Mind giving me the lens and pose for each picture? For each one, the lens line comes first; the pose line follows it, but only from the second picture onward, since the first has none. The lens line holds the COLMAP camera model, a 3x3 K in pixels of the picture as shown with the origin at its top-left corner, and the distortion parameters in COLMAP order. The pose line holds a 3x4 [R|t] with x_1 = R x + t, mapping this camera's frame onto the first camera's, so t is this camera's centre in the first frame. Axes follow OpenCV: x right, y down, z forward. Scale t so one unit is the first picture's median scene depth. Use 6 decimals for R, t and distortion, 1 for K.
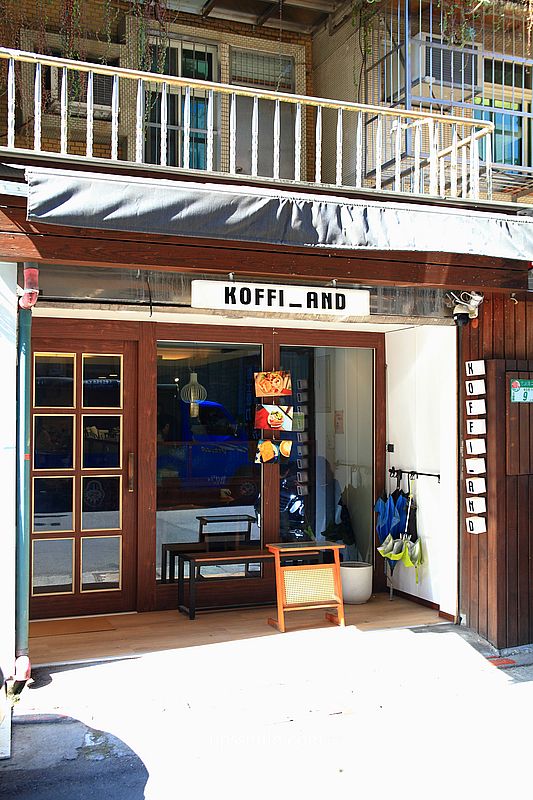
lens RADIAL K [[832.6, 0, 266.5], [0, 832.6, 400.0], [0, 0, 1]] dist [0.005605, 0.006305]
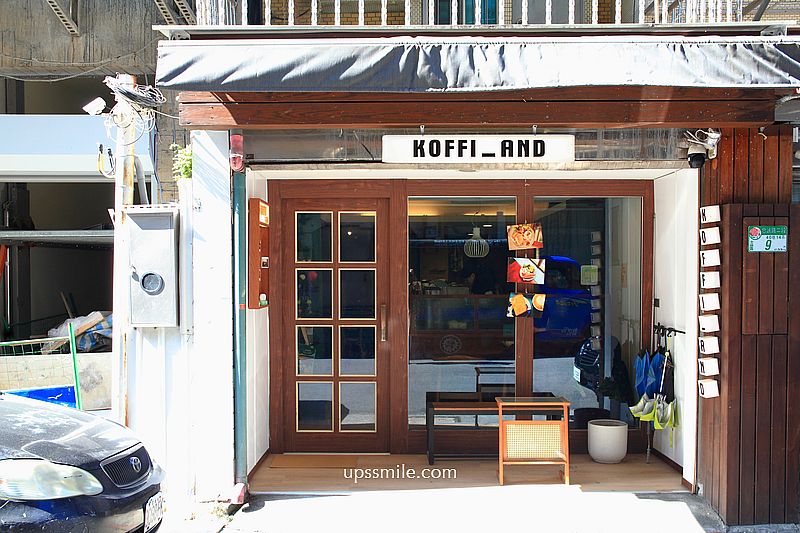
lens RADIAL K [[782.1, 0, 399.9], [0, 782.1, 300.4], [0, 0, 1]] dist [-0.021620, 0.027771]
pose [[0.931569, 0.009792, -0.363433, 0.249048], [0.010776, 0.998454, 0.054523, 0.004818], [0.363405, -0.054708, 0.930024, 0.095303]]
